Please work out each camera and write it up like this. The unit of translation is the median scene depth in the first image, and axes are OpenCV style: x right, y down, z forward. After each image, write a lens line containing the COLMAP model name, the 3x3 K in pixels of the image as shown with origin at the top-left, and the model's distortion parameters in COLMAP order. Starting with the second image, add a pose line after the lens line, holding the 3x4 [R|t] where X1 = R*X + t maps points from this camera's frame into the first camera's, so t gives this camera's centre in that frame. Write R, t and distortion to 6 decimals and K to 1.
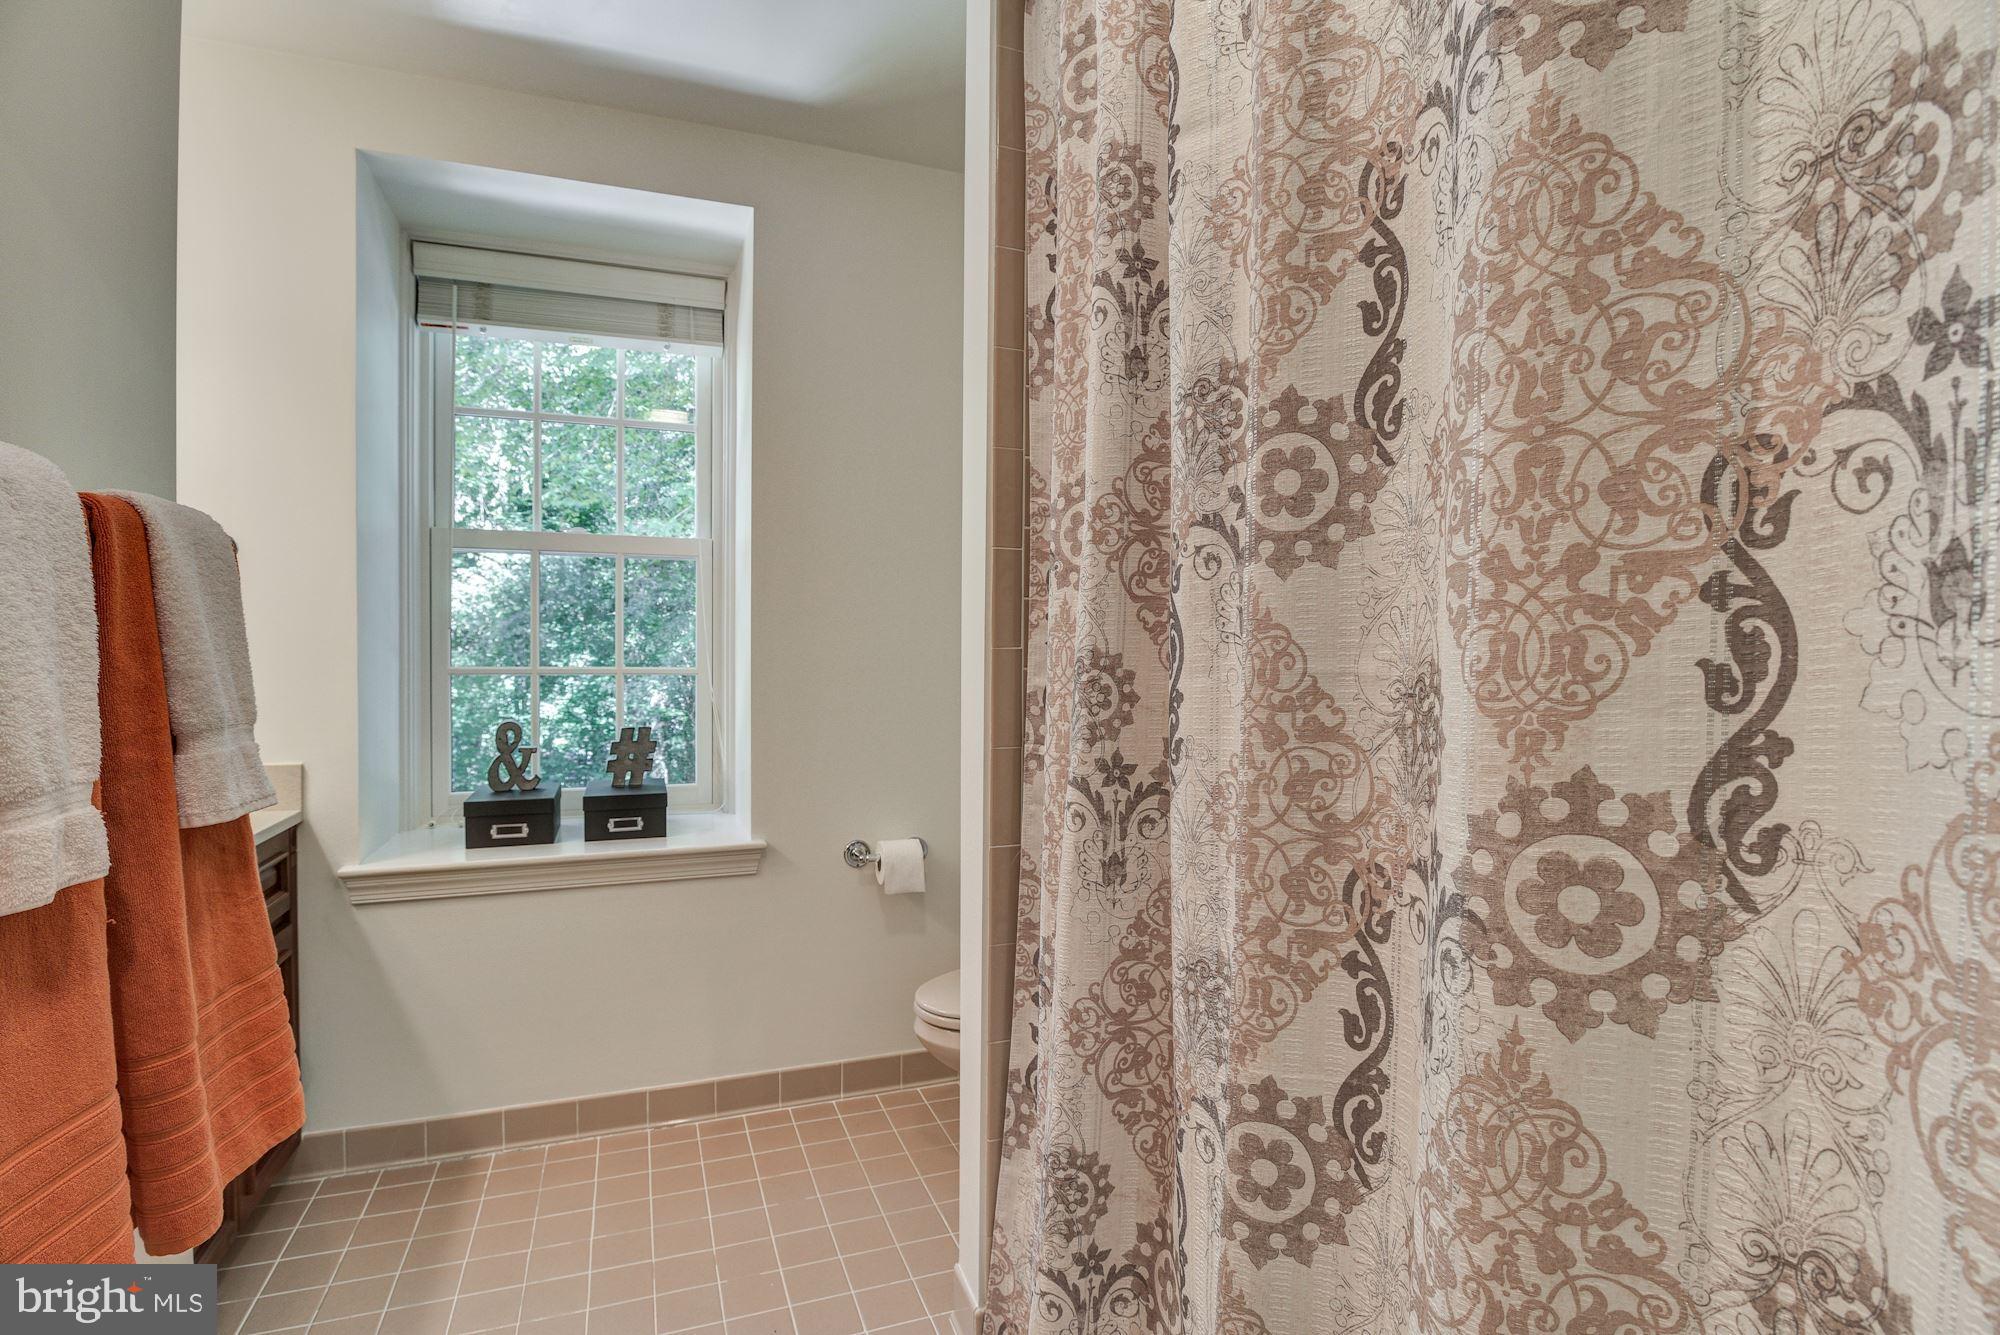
lens RADIAL K [[992.6, 0, 1000.7], [0, 992.6, 669.4], [0, 0, 1]] dist [-0.020610, -0.000835]
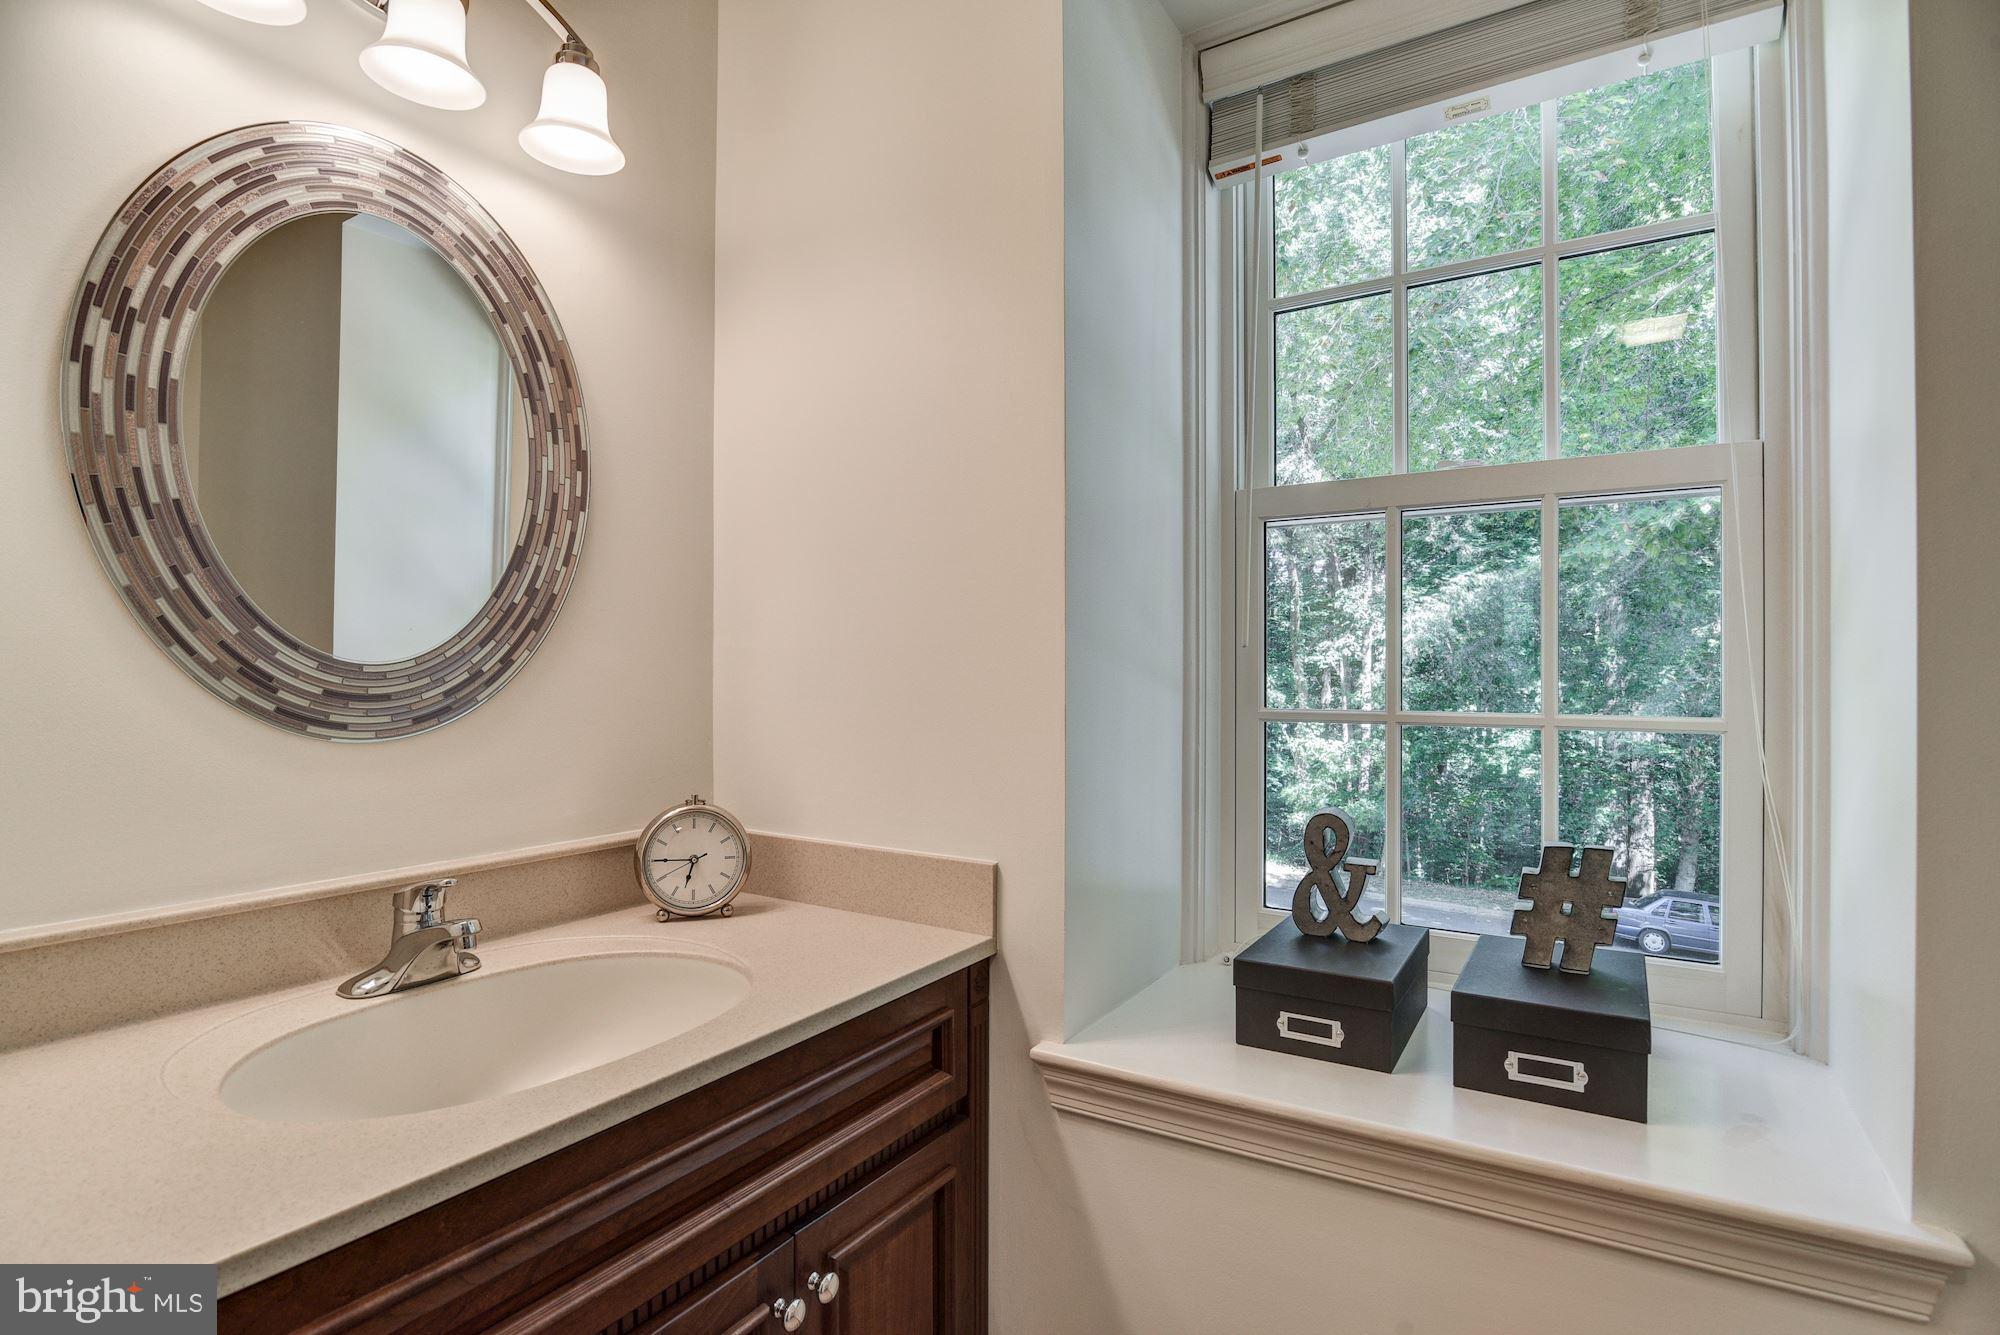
lens RADIAL K [[992.6, 0, 995.6], [0, 992.6, 672.5], [0, 0, 1]] dist [-0.020610, -0.000835]
pose [[0.608735, -0.005820, -0.793352, -0.170482], [-0.012058, 0.999790, -0.016587, -0.013572], [0.793282, 0.019664, 0.608537, 0.510021]]
